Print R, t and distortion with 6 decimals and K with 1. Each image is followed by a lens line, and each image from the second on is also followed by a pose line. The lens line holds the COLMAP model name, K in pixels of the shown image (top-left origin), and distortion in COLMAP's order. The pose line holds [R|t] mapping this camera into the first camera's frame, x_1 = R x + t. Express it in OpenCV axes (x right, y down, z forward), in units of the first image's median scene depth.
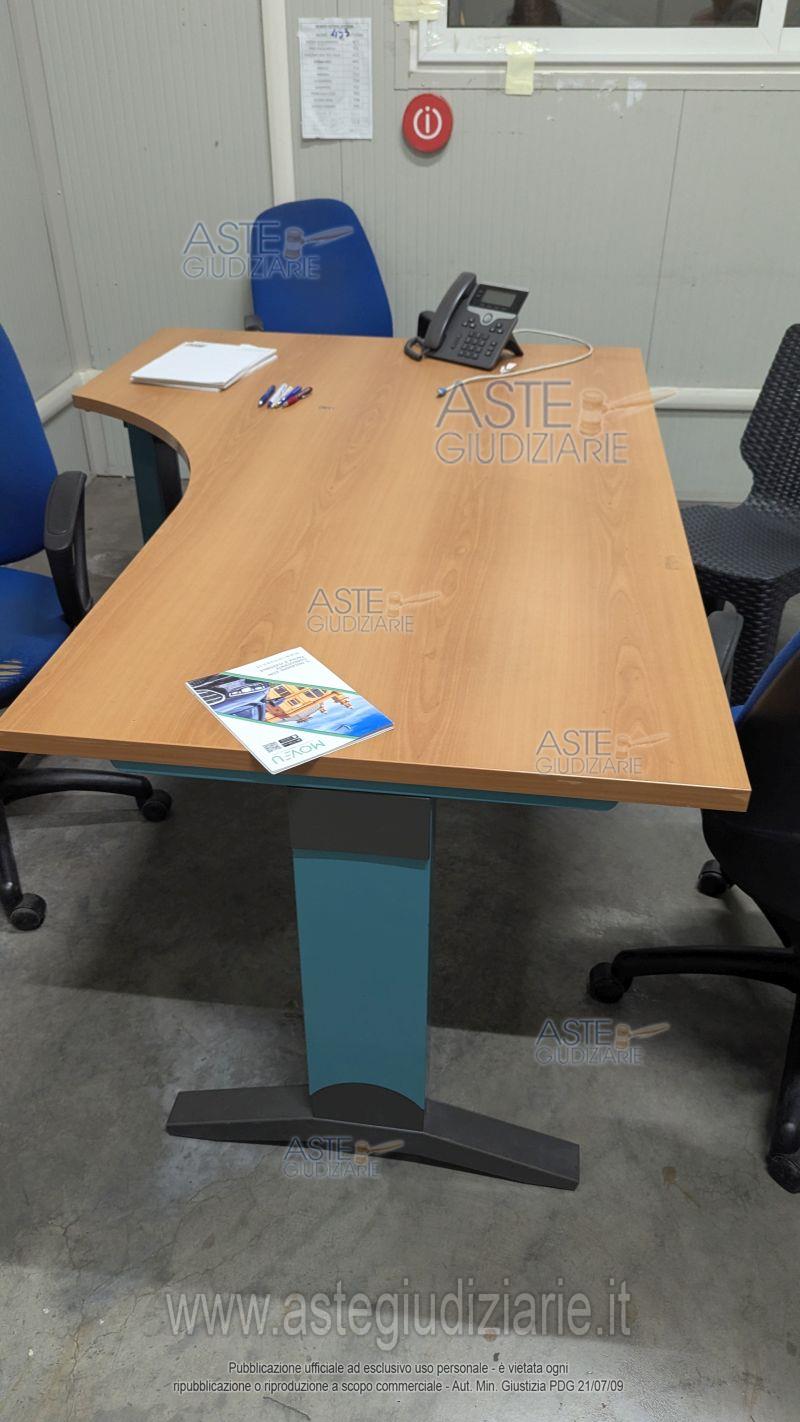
lens RADIAL K [[1003.7, 0, 415.7], [0, 1003.7, 736.1], [0, 0, 1]] dist [0.043403, -0.037058]
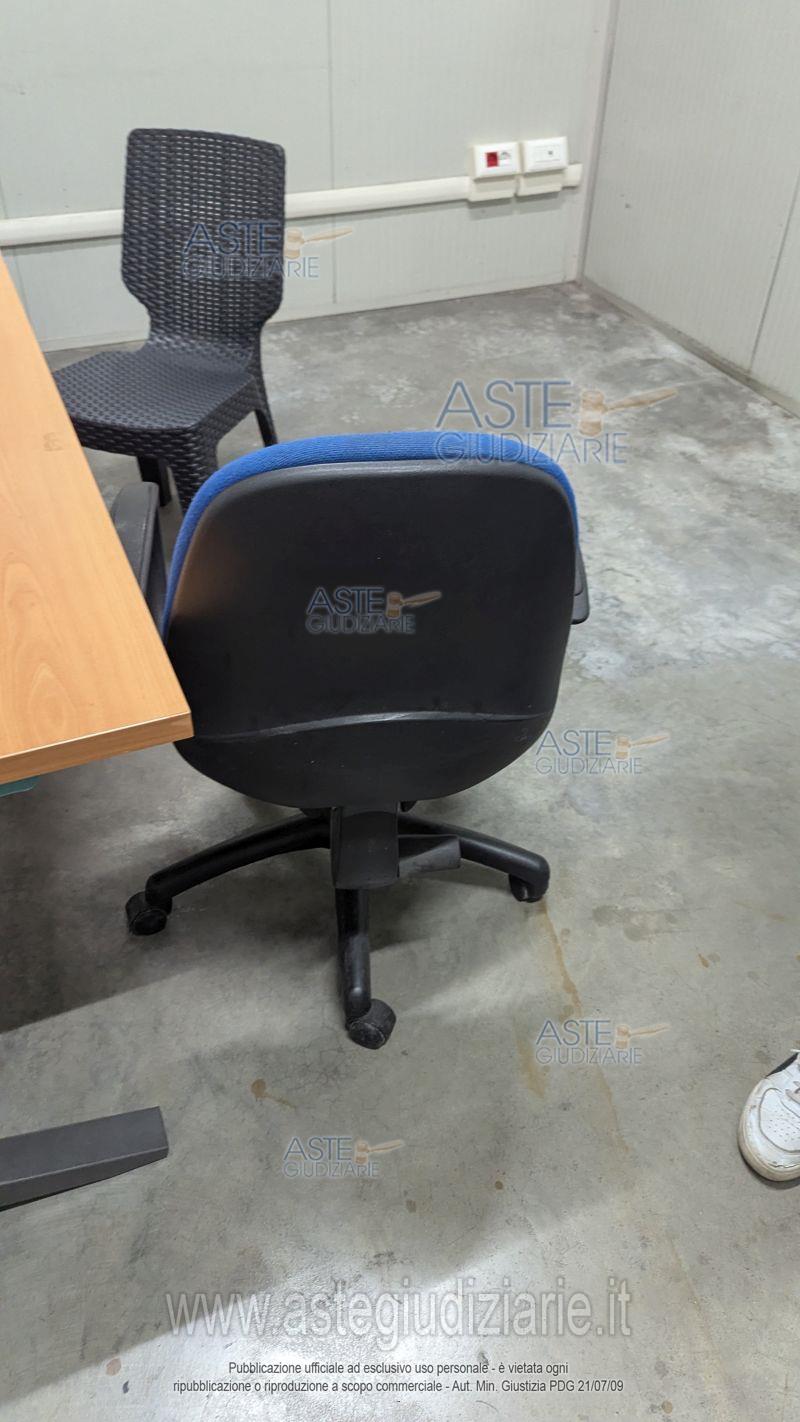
lens RADIAL K [[1003.7, 0, 401.8], [0, 1003.7, 711.7], [0, 0, 1]] dist [0.043403, -0.037058]
pose [[0.864390, -0.316565, 0.390661, 0.094373], [0.264351, 0.947006, 0.182476, -0.032474], [-0.427724, -0.054459, 0.902267, 0.096612]]
